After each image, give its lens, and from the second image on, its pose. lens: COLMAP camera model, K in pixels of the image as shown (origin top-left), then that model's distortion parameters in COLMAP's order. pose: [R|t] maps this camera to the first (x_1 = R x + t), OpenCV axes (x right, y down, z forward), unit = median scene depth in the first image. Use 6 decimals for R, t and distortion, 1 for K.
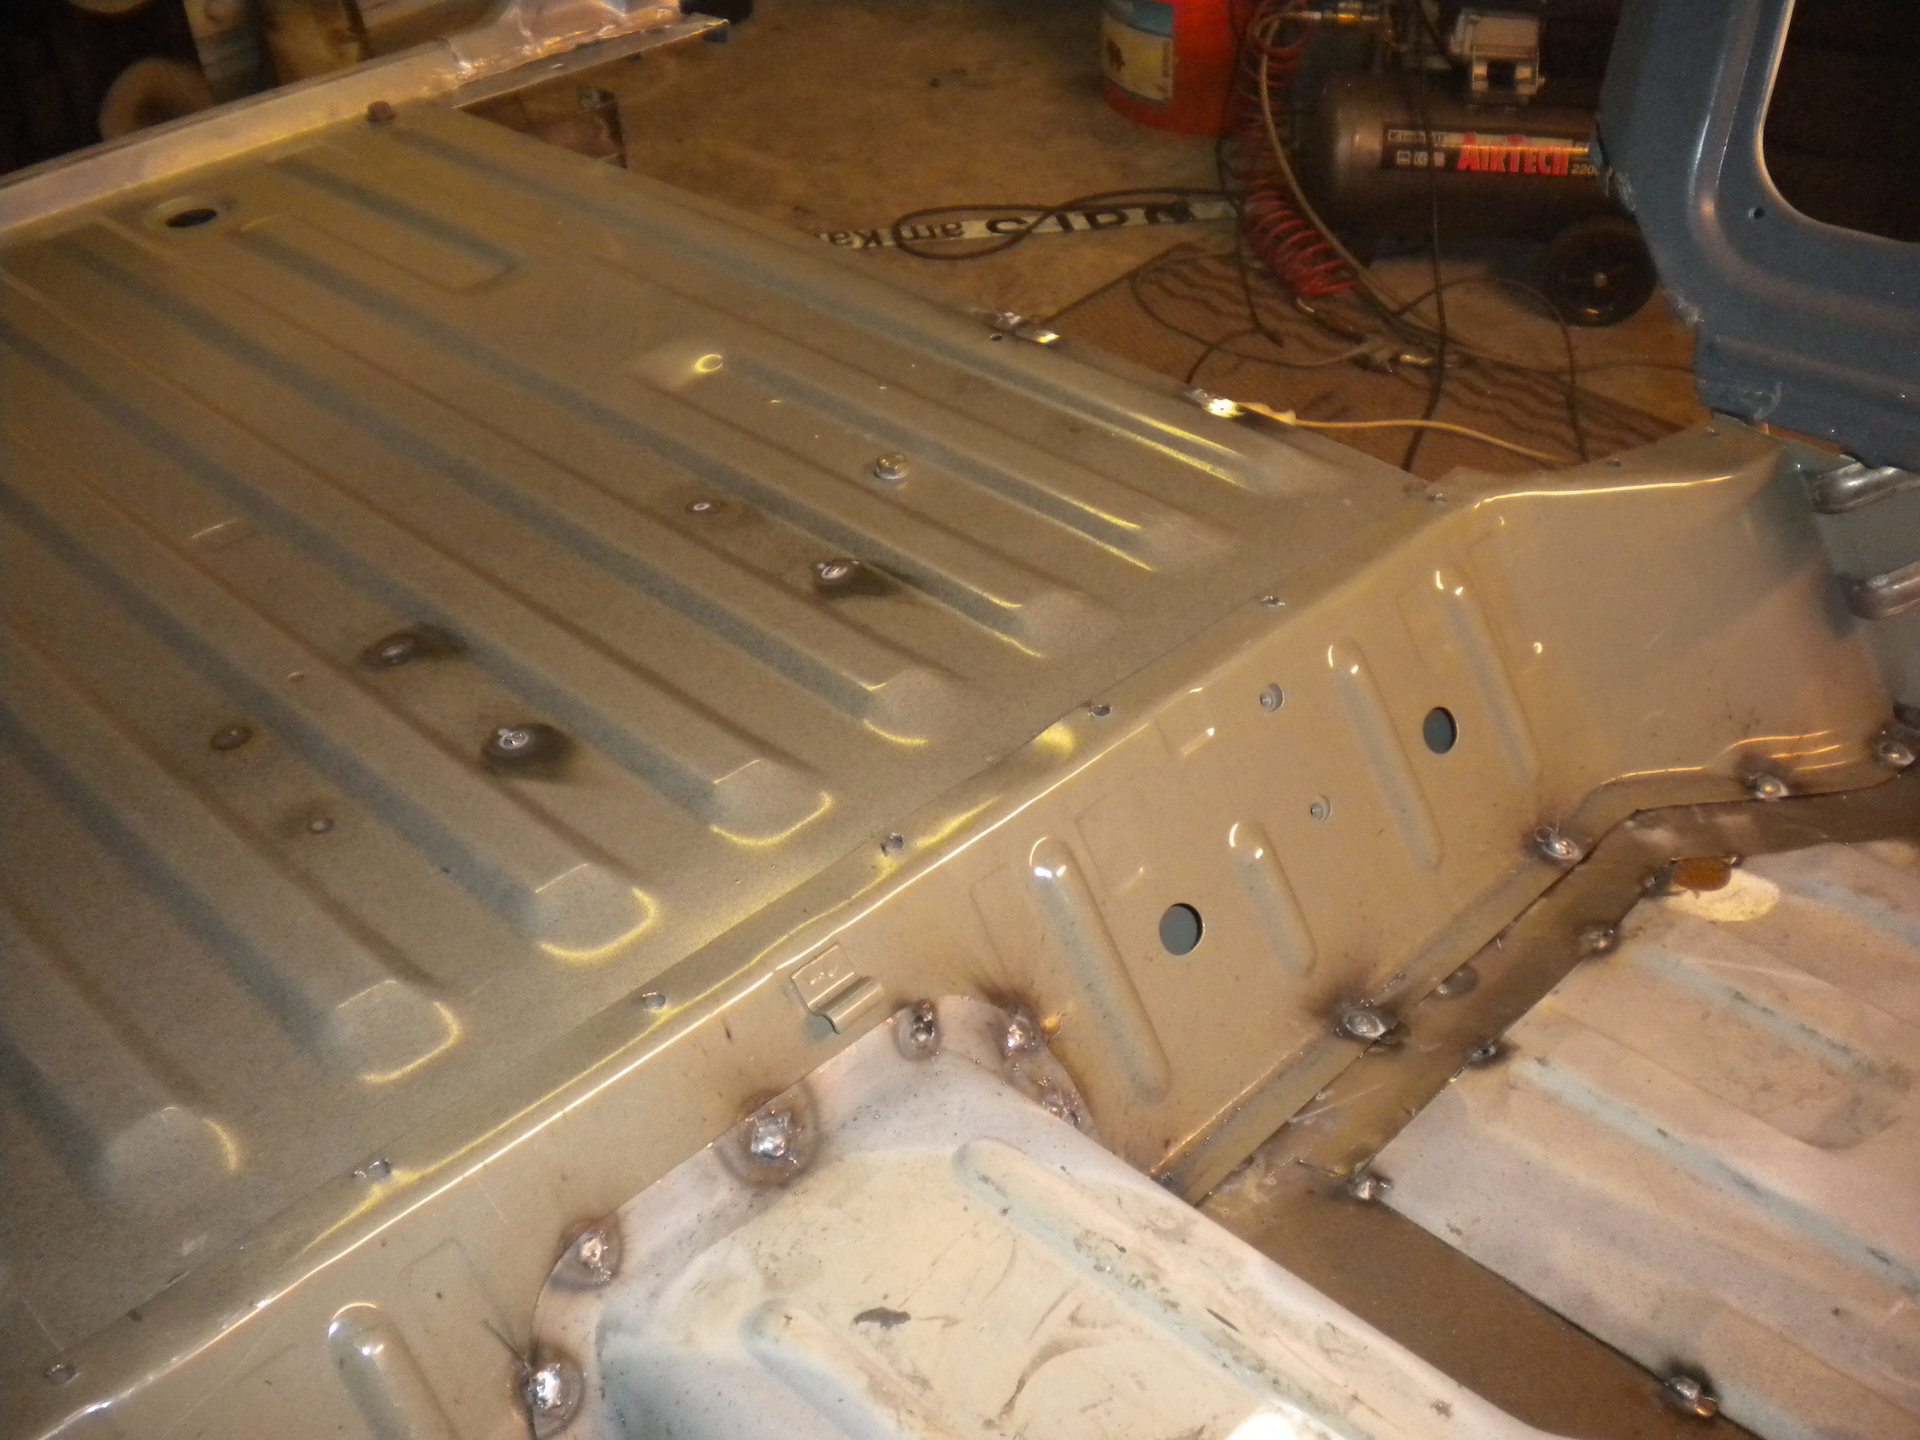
lens RADIAL K [[1976.3, 0, 960.0], [0, 1976.3, 720.0], [0, 0, 1]] dist [-0.125344, -0.005247]
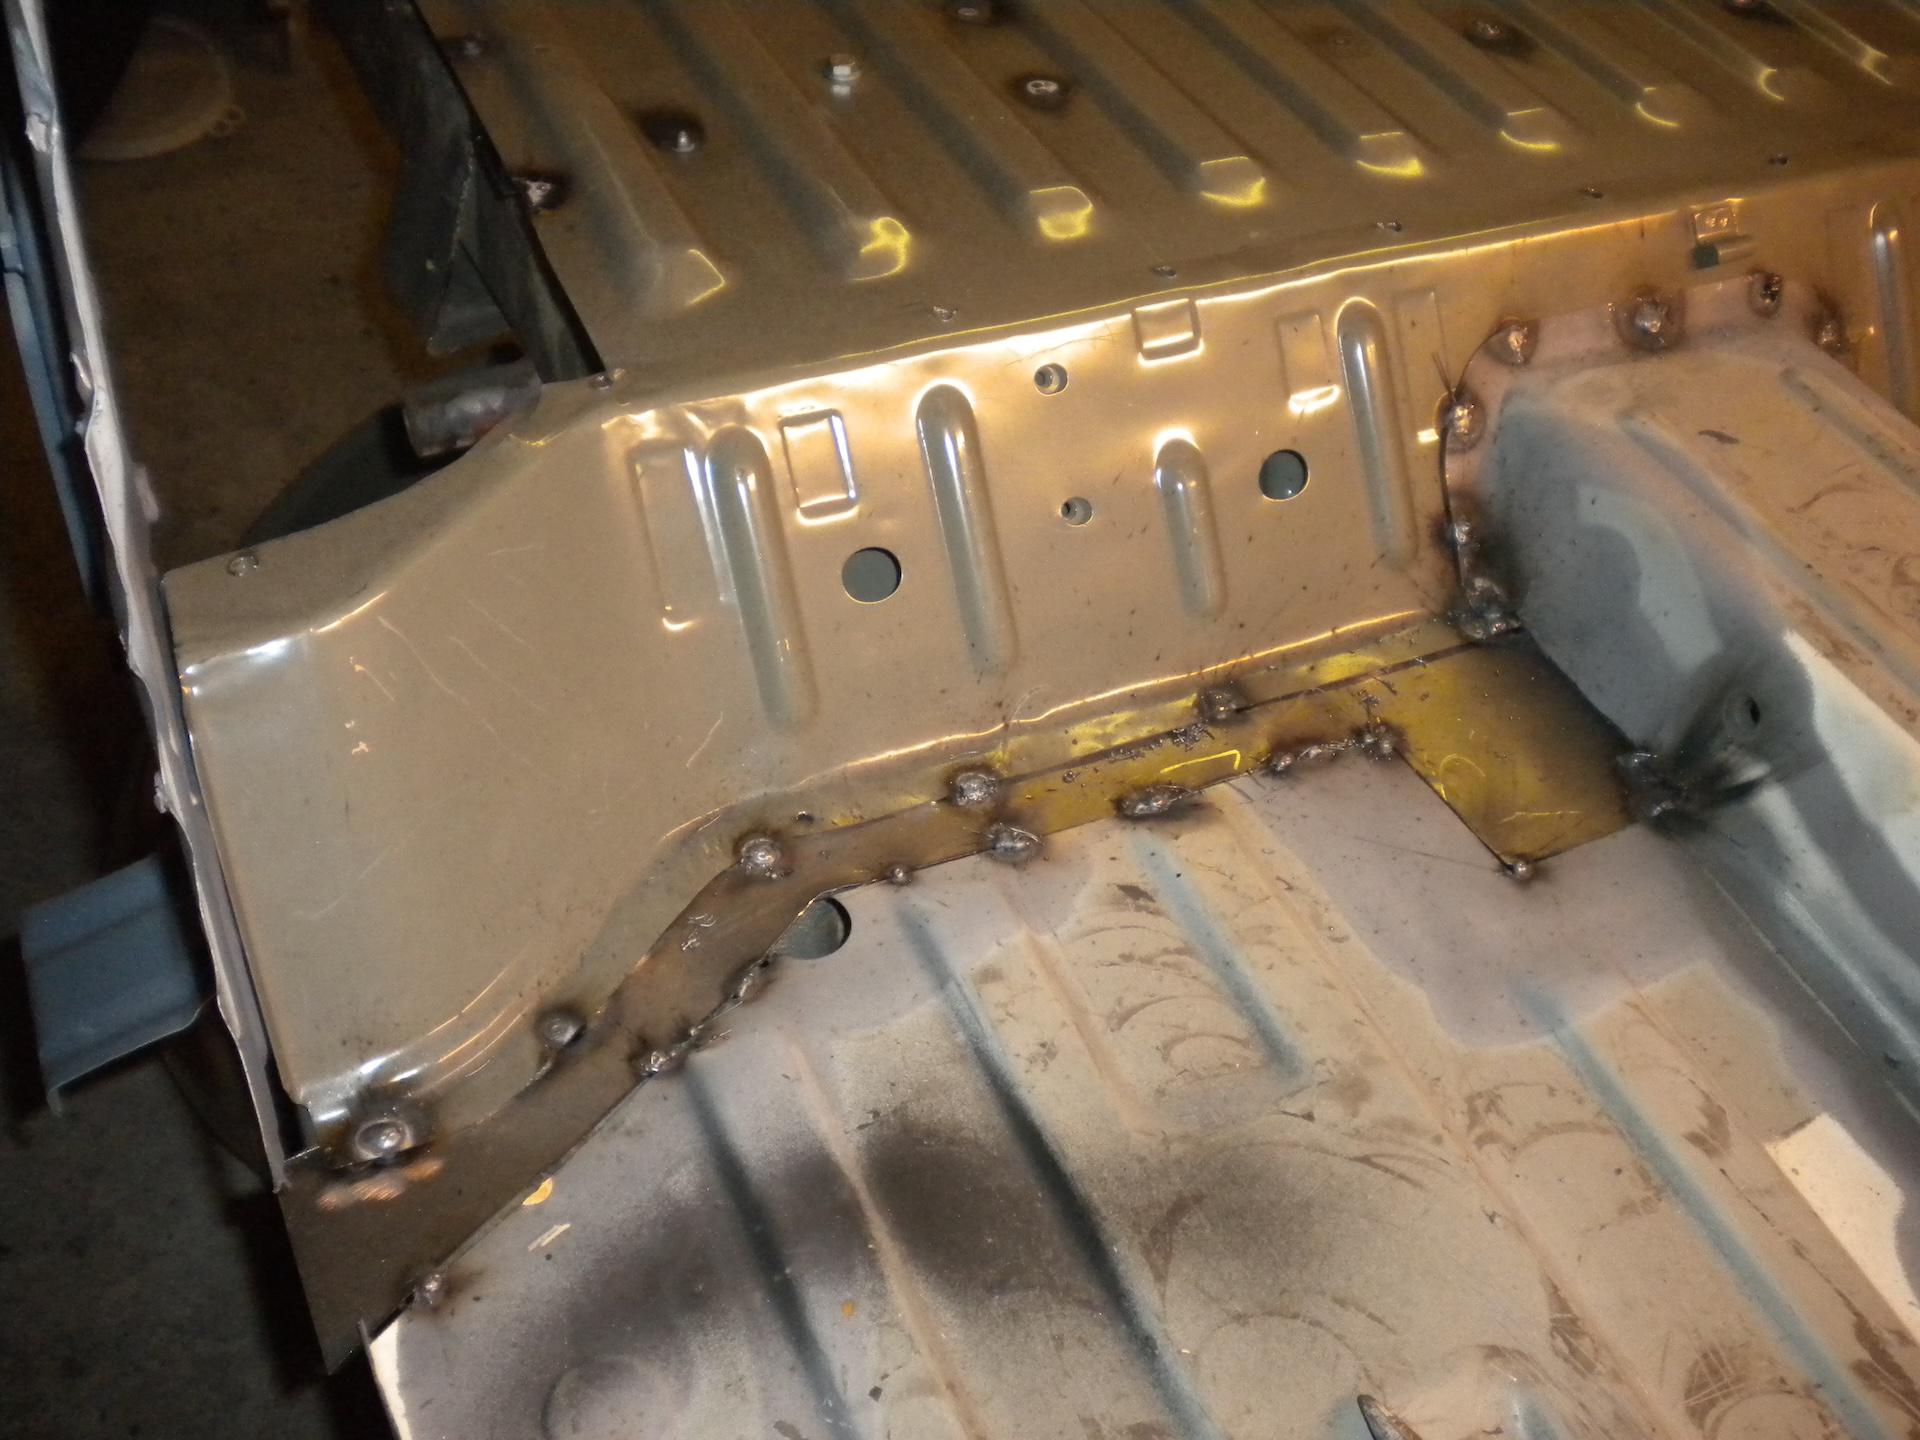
lens RADIAL K [[1976.3, 0, 960.0], [0, 1976.3, 720.0], [0, 0, 1]] dist [-0.125344, -0.005247]
pose [[0.925194, 0.304170, -0.226930, -0.158917], [-0.265806, 0.946195, 0.184559, 0.375771], [0.270857, -0.110434, 0.956264, -0.427257]]
